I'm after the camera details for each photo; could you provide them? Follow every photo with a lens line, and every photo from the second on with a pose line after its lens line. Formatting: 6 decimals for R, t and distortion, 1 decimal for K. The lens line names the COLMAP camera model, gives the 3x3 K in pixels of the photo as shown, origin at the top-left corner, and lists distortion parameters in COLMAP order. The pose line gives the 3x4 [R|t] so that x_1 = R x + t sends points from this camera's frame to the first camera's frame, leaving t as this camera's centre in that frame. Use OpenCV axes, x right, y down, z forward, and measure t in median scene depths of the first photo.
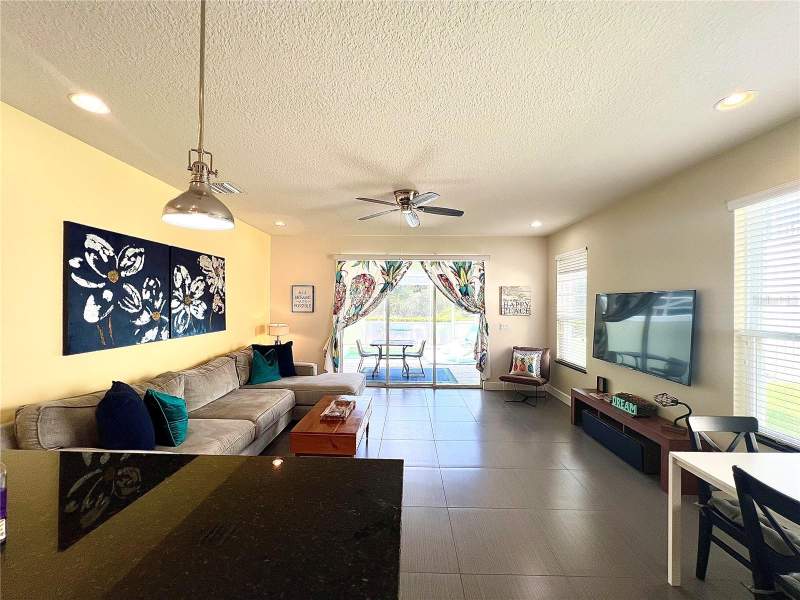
lens RADIAL K [[321.7, 0, 400.4], [0, 321.7, 301.2], [0, 0, 1]] dist [0.000259, 0.000279]
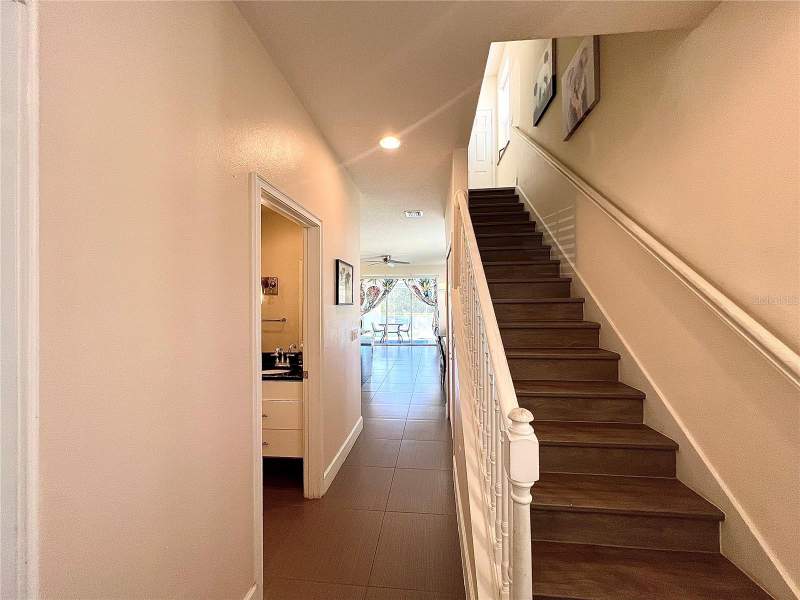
lens RADIAL K [[321.7, 0, 400.0], [0, 321.7, 300.4], [0, 0, 1]] dist [0.000259, 0.000279]
pose [[0.996979, -0.013804, -0.076434, 0.189880], [0.013442, 0.999896, -0.005258, 0.013962], [0.076498, 0.004214, 0.997061, -0.909287]]
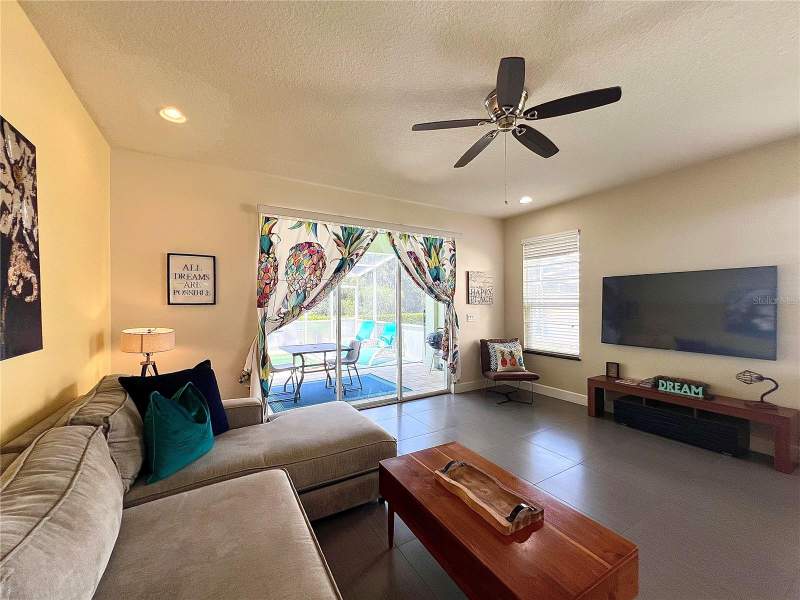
lens RADIAL K [[321.7, 0, 399.9], [0, 321.7, 301.9], [0, 0, 1]] dist [0.000259, 0.000279]
pose [[0.845359, -0.010208, 0.534102, -0.303919], [0.008207, 0.999948, 0.006123, 0.030238], [-0.534136, -0.000793, 0.845398, 0.369436]]
